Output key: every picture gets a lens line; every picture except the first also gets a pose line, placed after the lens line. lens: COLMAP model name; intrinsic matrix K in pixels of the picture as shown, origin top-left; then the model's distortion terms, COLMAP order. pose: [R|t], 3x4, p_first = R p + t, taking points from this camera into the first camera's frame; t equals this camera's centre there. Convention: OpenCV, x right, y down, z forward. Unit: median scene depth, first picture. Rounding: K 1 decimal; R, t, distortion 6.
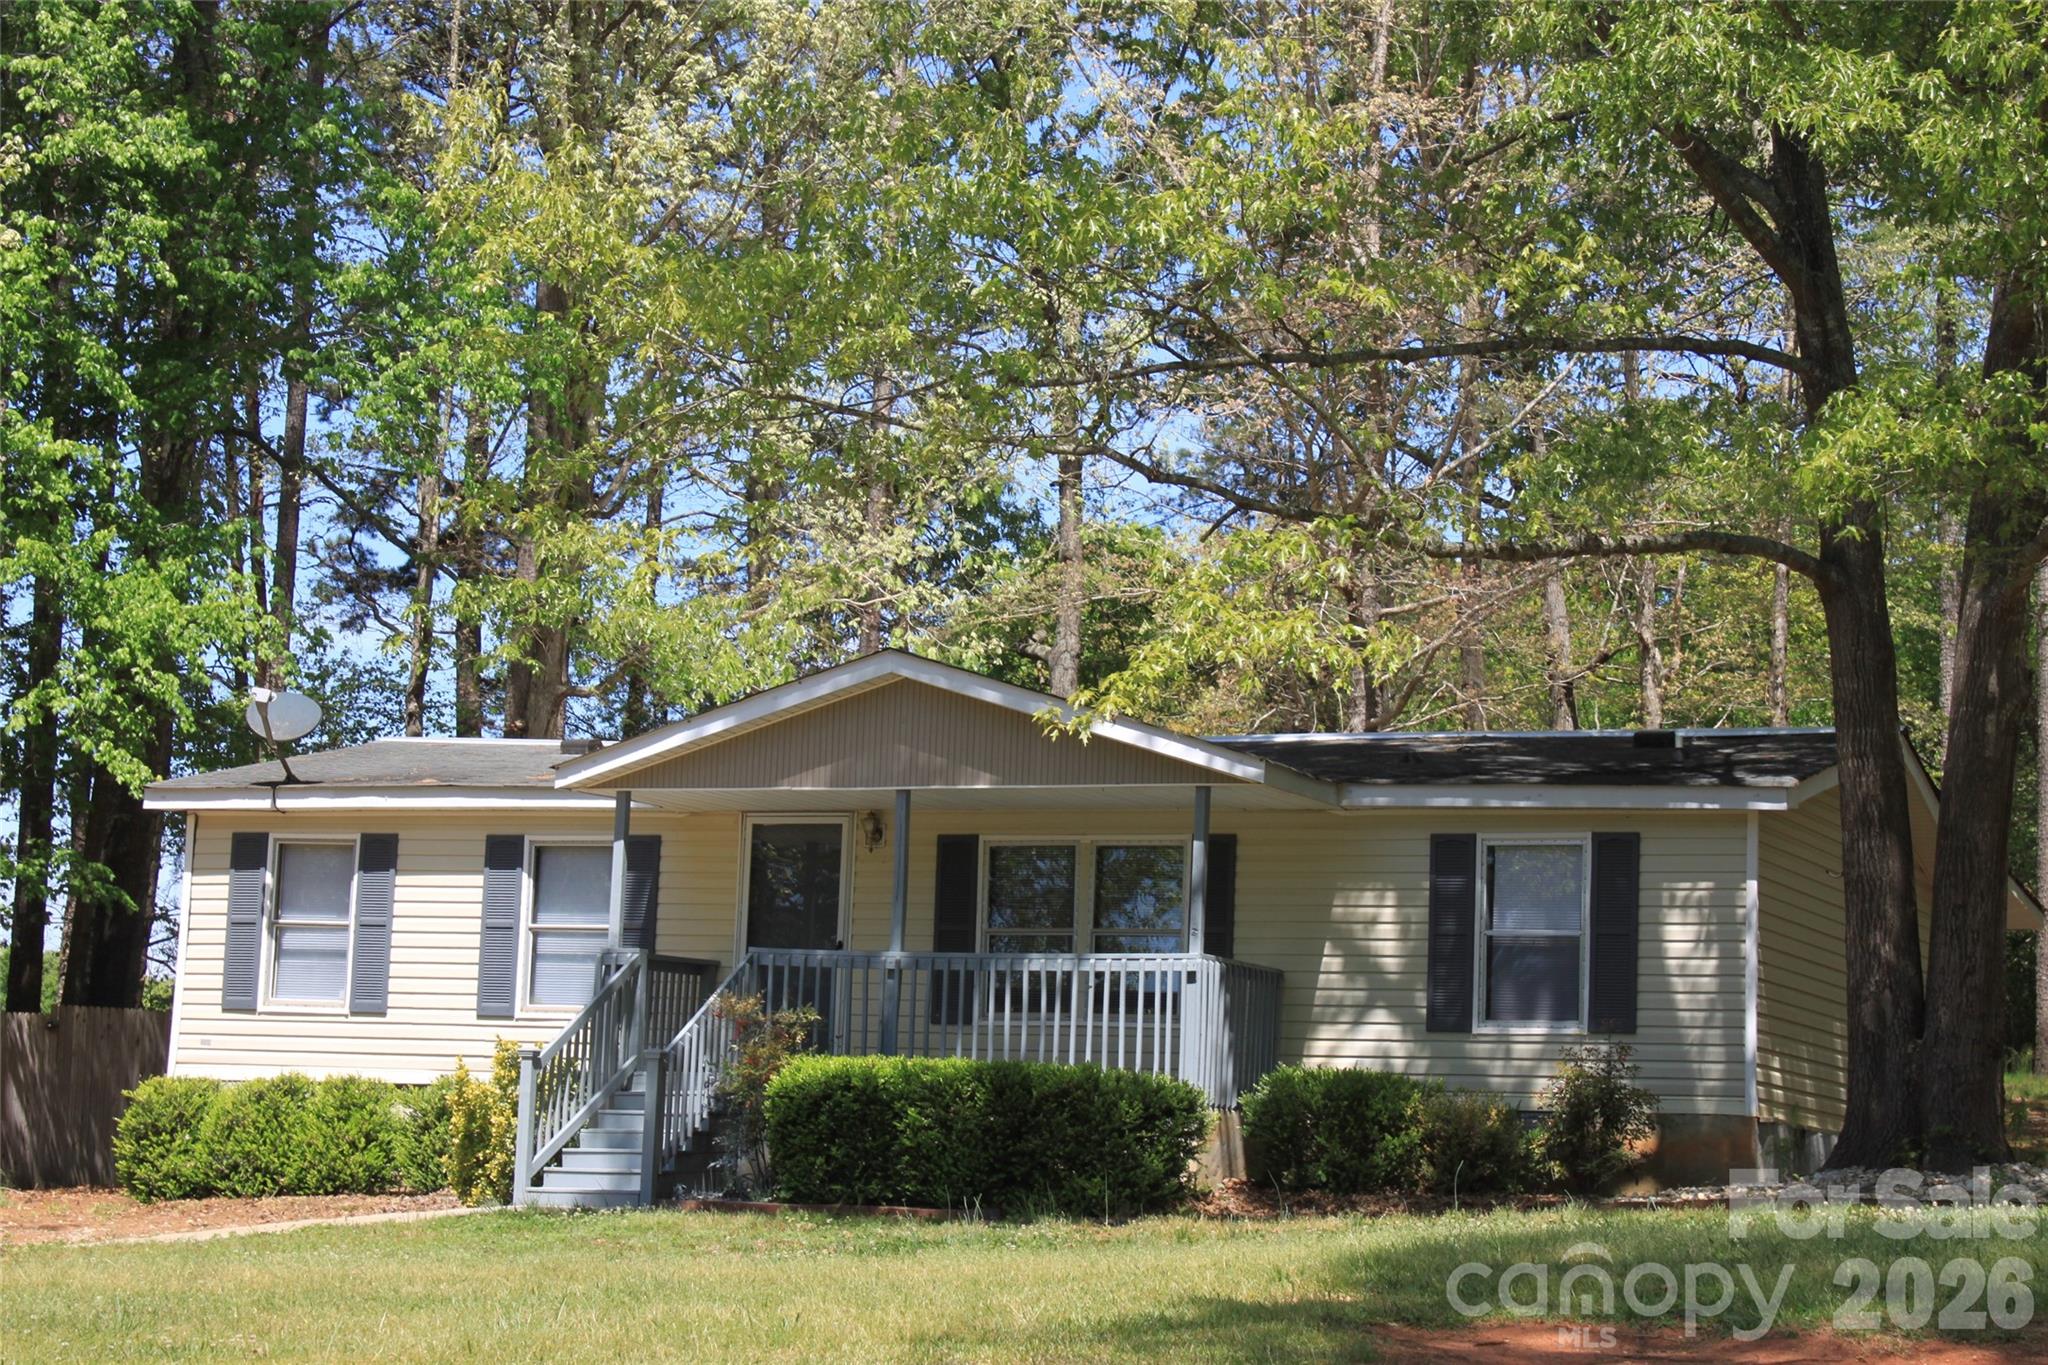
lens RADIAL K [[4421.9, 0, 1024.0], [0, 4421.9, 682.5], [0, 0, 1]] dist [0.029651, 0.115690]
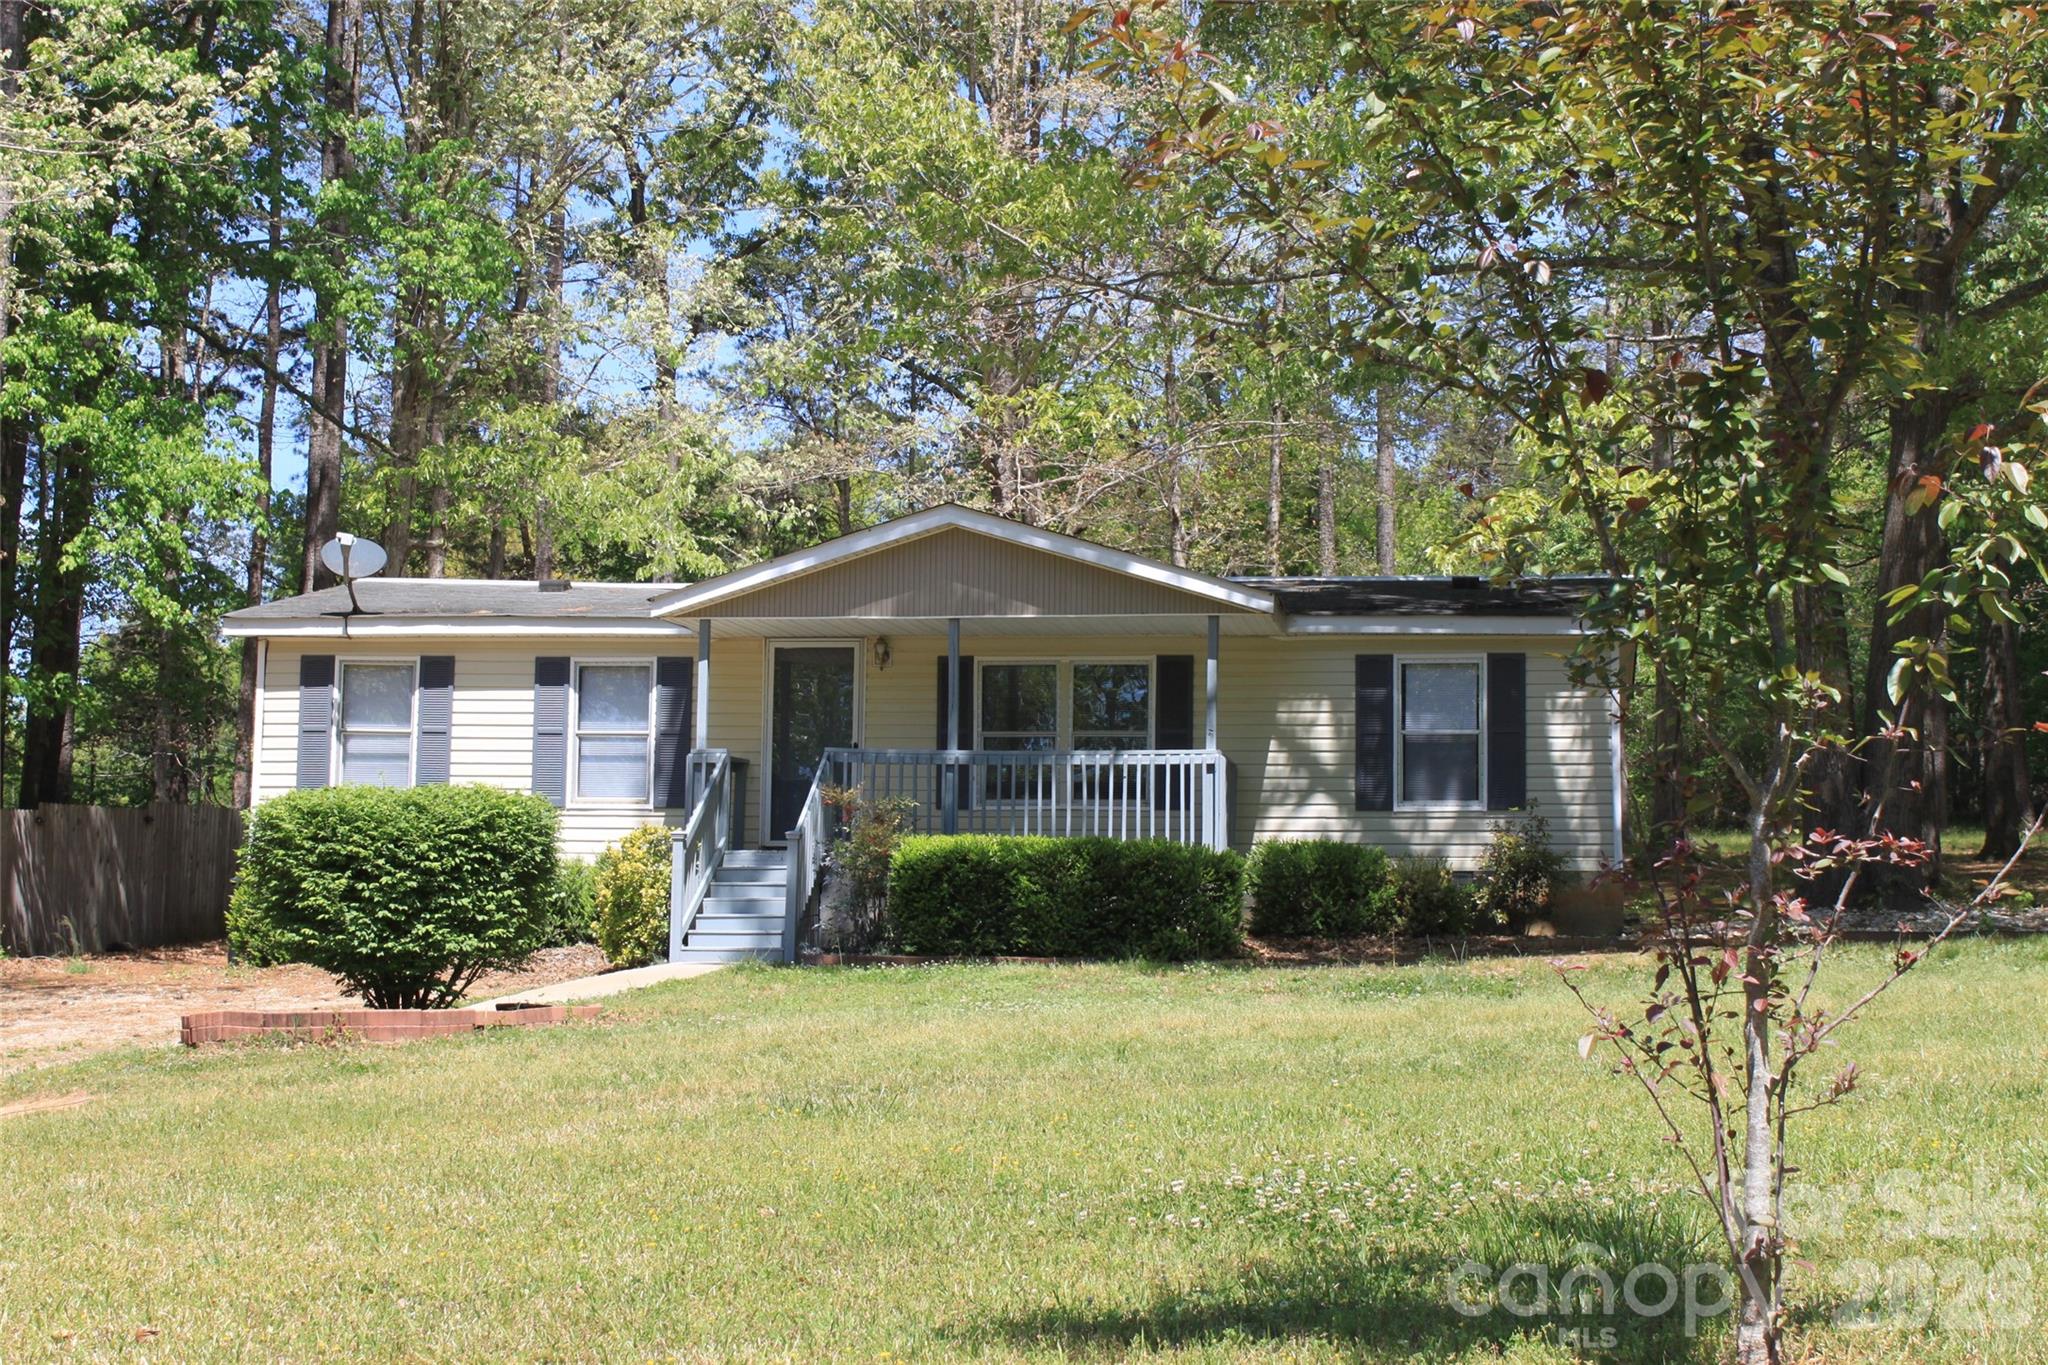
lens RADIAL K [[3294.7, 0, 1005.9], [0, 3294.7, 682.0], [0, 0, 1]] dist [-0.014912, 0.095681]
pose [[0.970625, -0.001445, 0.240592, -0.232507], [-0.007321, 0.999342, 0.035535, 0.009259], [-0.240485, -0.036252, 0.969976, 0.108821]]
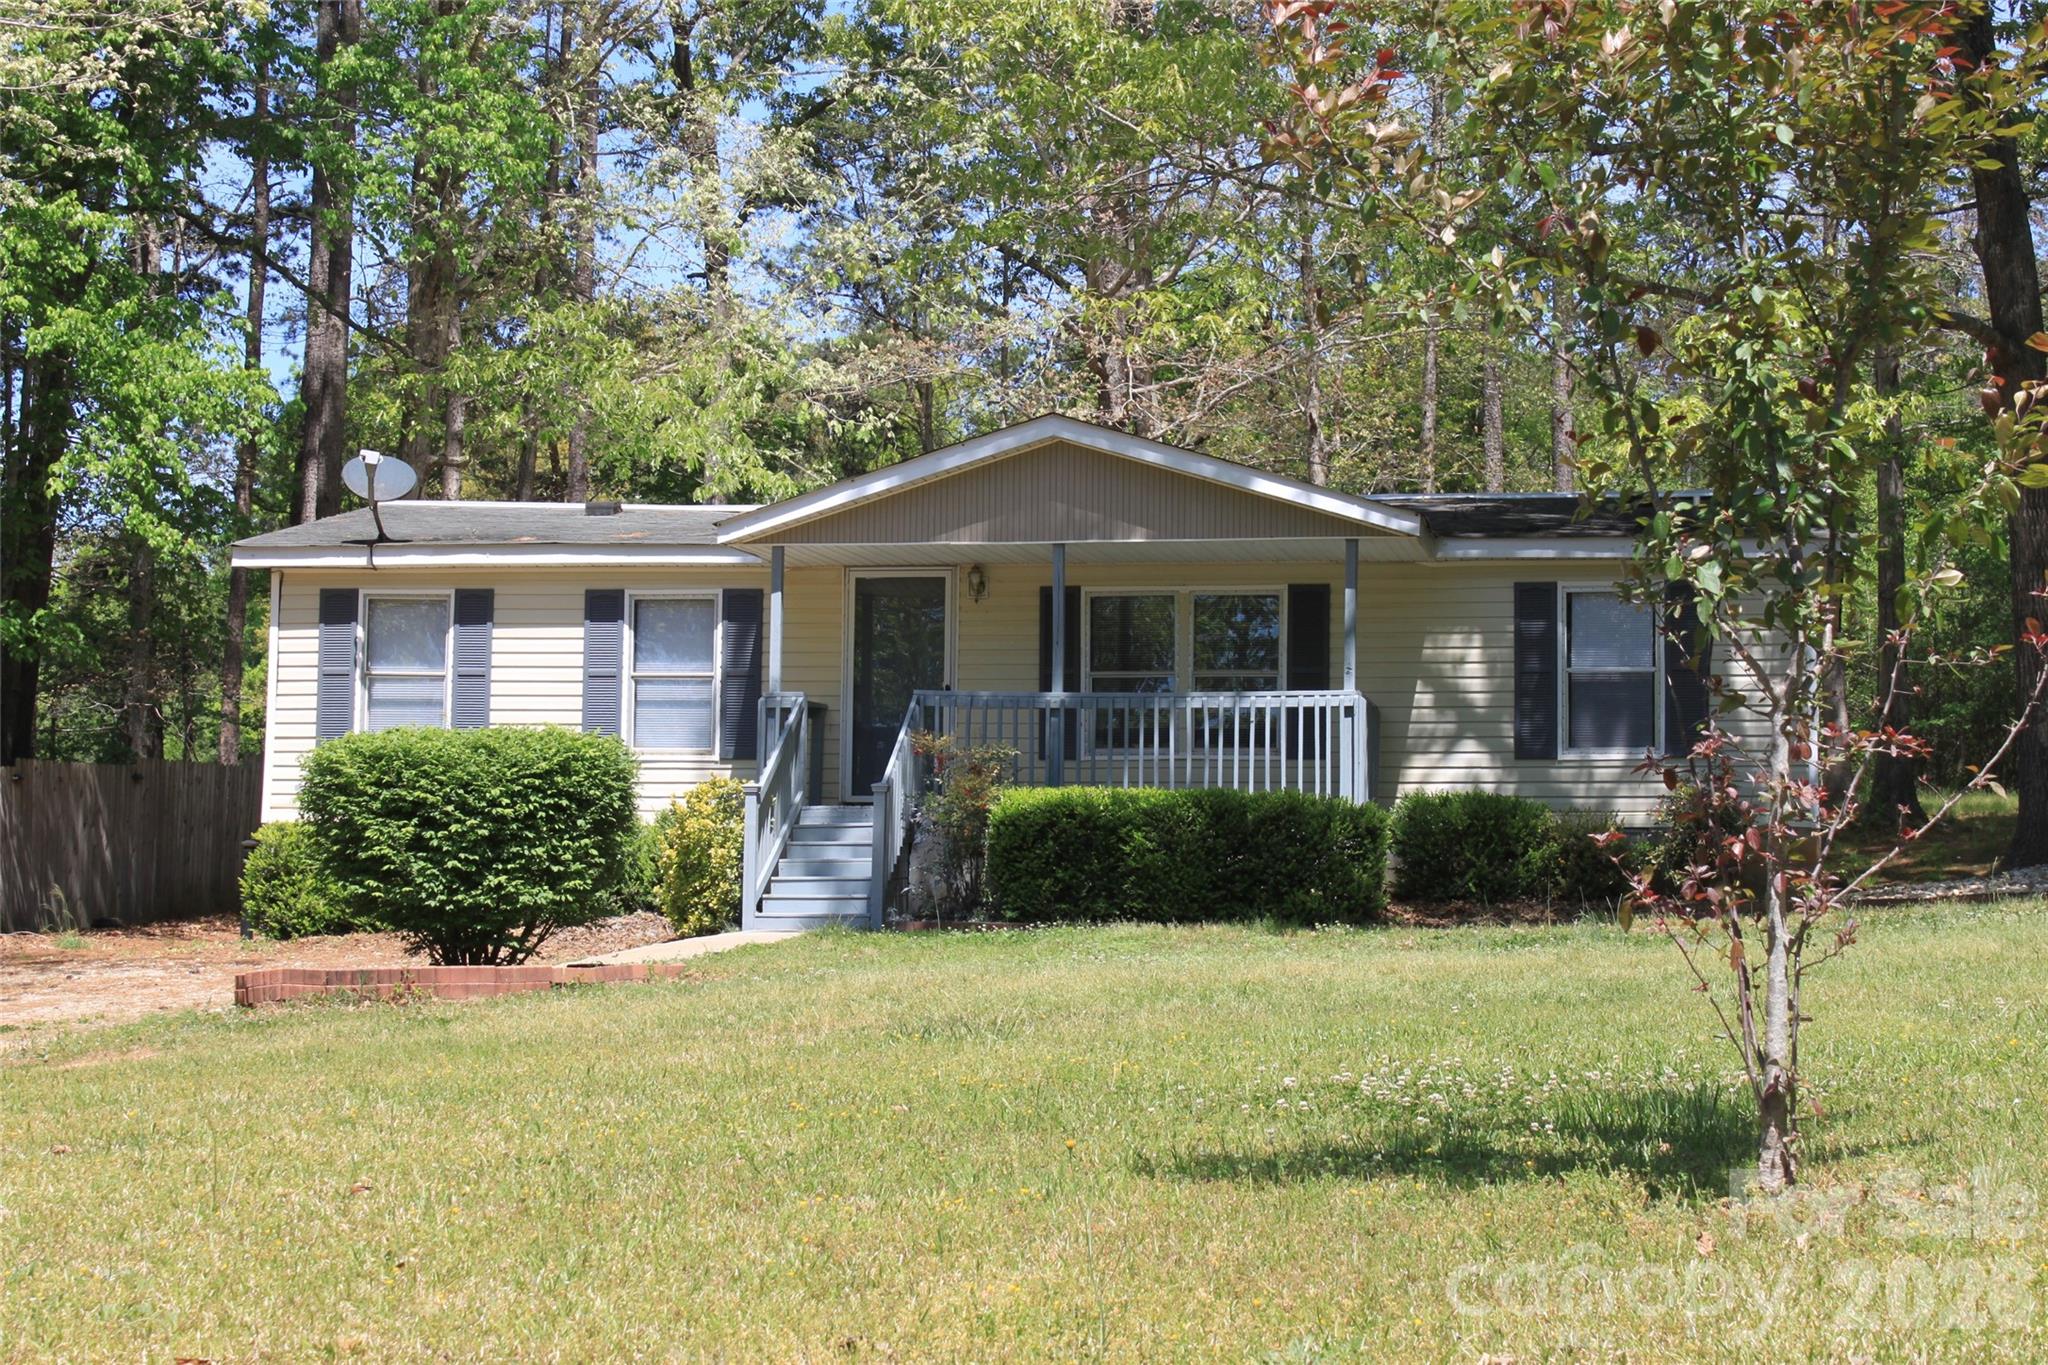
lens RADIAL K [[3993.5, 0, 1010.8], [0, 3993.5, 685.2], [0, 0, 1]] dist [0.031159, 0.058985]
pose [[0.976496, -0.009302, 0.215336, -0.249820], [-0.001960, 0.998644, 0.052028, 0.007920], [-0.215528, -0.051227, 0.975153, 0.042567]]
